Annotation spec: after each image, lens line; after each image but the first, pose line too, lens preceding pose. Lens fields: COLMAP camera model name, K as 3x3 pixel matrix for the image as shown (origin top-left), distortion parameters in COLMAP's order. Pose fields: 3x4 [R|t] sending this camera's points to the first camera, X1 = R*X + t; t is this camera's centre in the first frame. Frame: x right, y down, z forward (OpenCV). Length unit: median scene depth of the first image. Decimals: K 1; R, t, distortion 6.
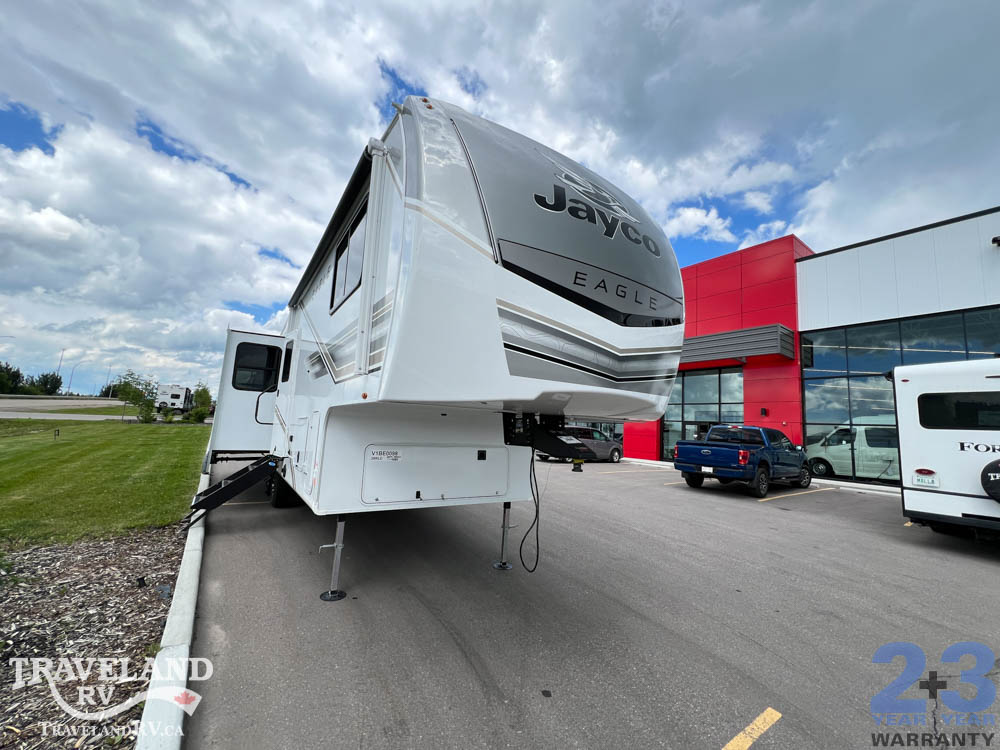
lens RADIAL K [[398.6, 0, 499.3], [0, 398.6, 376.5], [0, 0, 1]] dist [-0.000588, 0.000326]
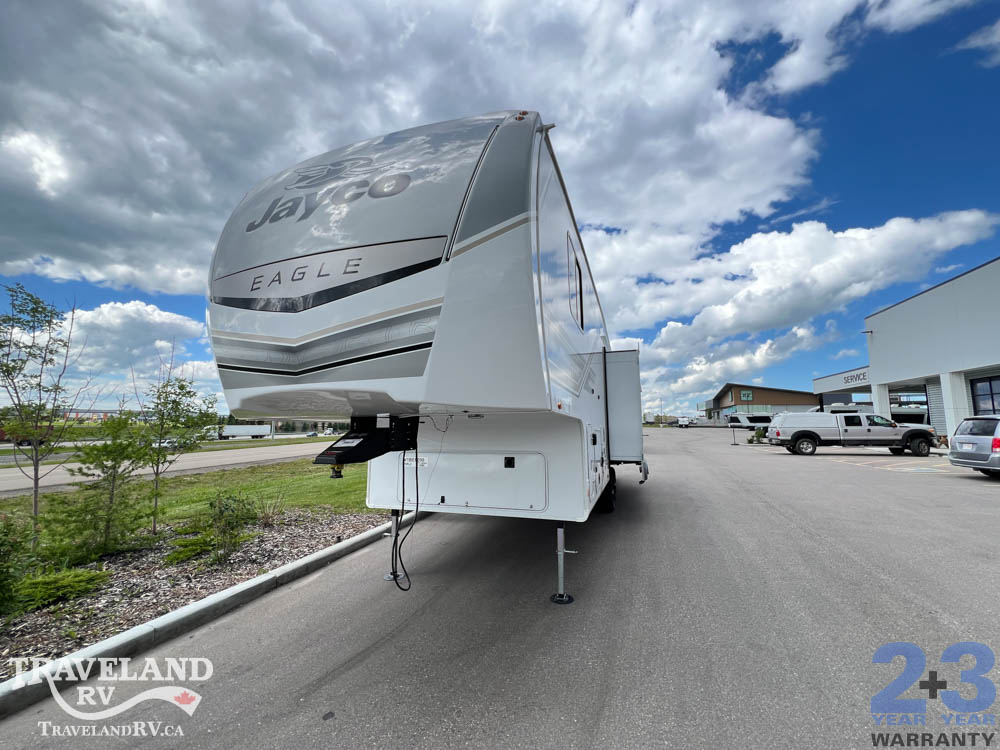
lens RADIAL K [[398.6, 0, 496.1], [0, 398.6, 375.7], [0, 0, 1]] dist [-0.000588, 0.000326]
pose [[0.595216, -0.167490, -0.785917, 0.822504], [0.145350, 0.984344, -0.099697, 0.108932], [0.790311, -0.054892, 0.610242, 0.528719]]
